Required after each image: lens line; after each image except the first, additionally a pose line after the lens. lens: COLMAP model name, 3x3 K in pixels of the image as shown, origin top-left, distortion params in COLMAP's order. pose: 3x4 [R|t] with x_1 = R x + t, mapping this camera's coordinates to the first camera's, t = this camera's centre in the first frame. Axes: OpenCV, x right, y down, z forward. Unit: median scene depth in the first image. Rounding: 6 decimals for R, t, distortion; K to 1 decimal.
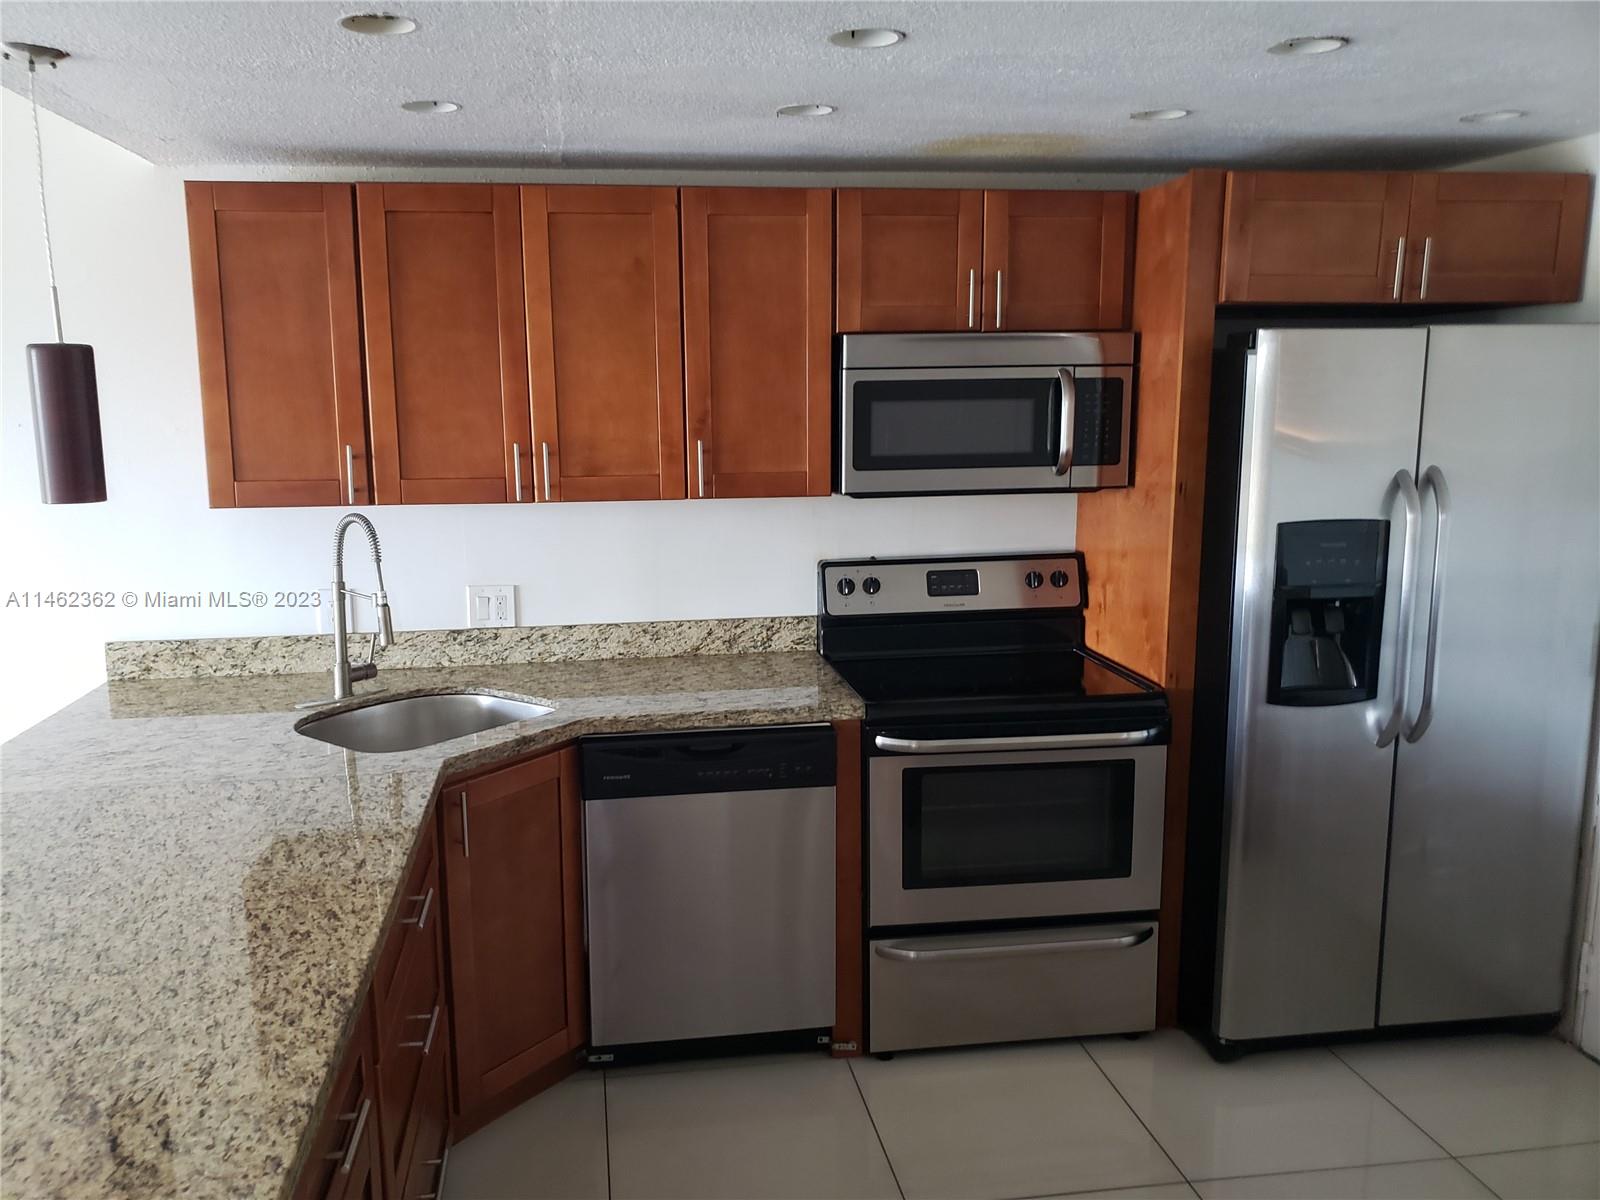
lens RADIAL K [[1209.5, 0, 800.0], [0, 1209.5, 600.0], [0, 0, 1]] dist [0.060461, -0.072741]
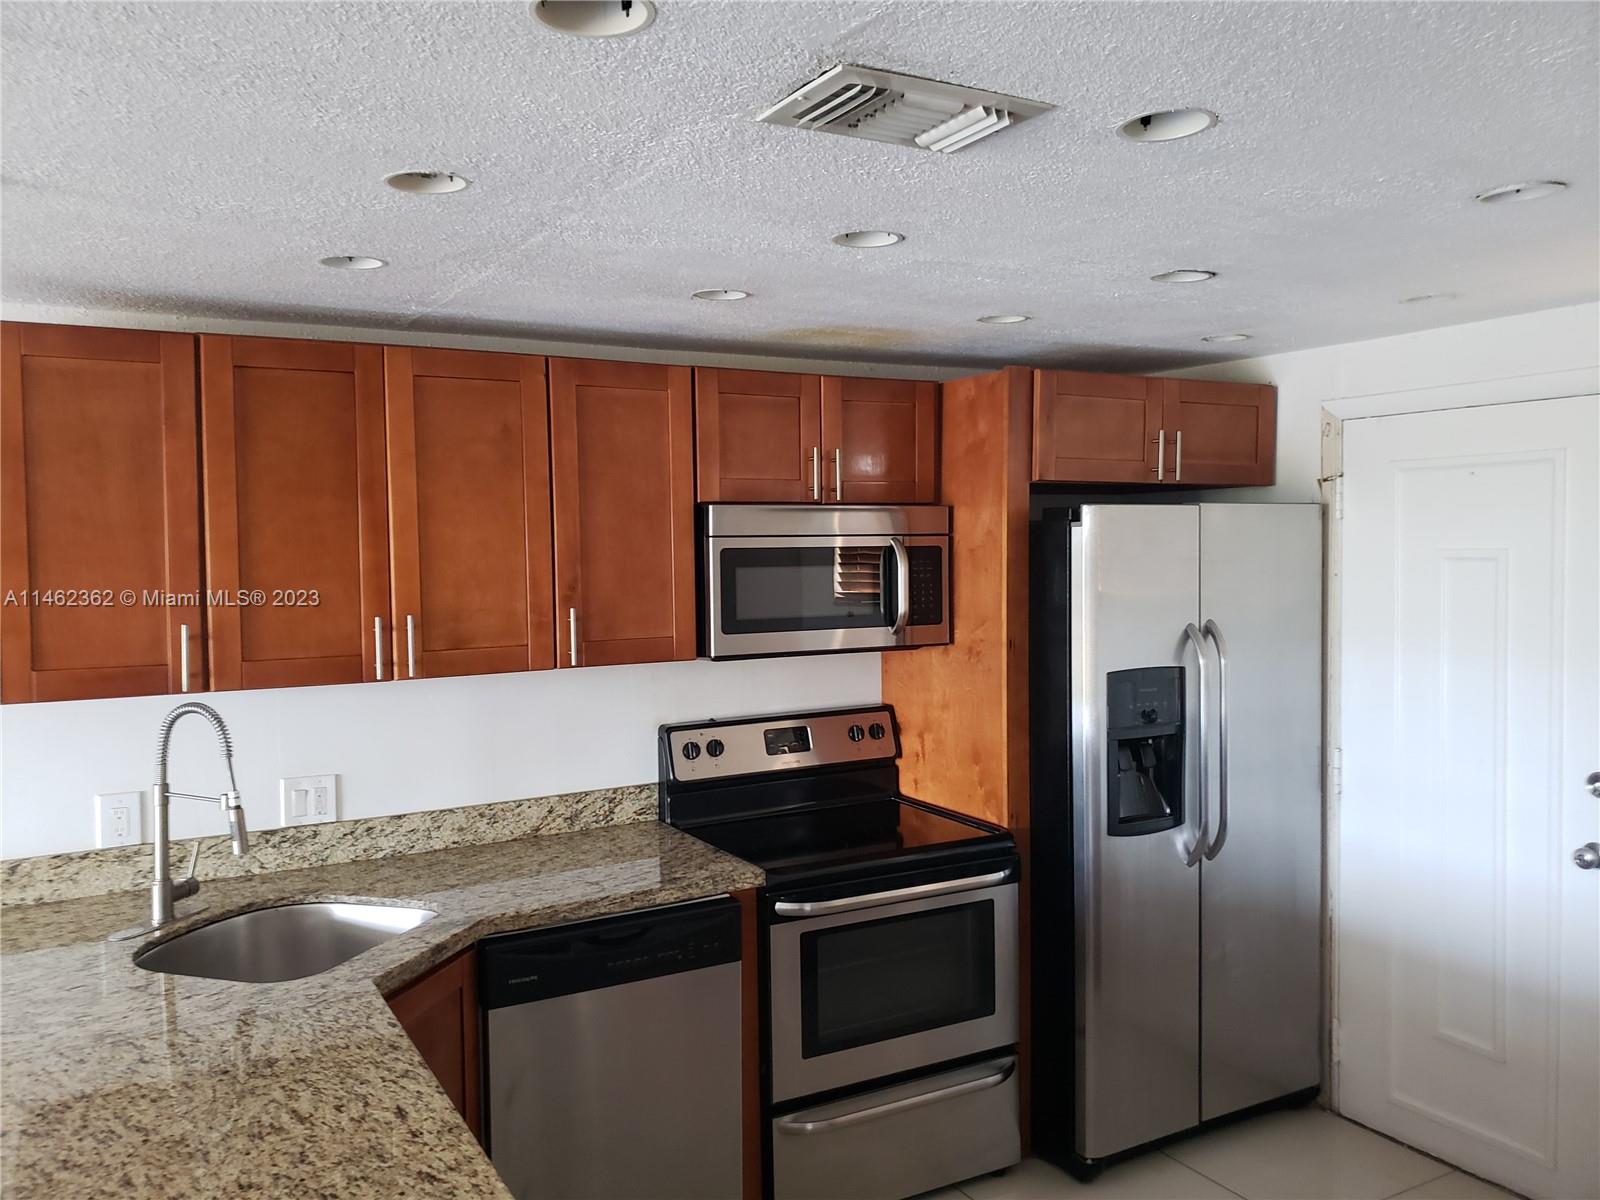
lens RADIAL K [[1206.7, 0, 800.0], [0, 1206.7, 600.0], [0, 0, 1]] dist [0.043086, -0.050514]
pose [[0.936080, -0.017507, 0.351351, -0.249761], [0.062501, 0.991148, -0.117130, -0.014350], [-0.346190, 0.131603, 0.928888, 0.040184]]
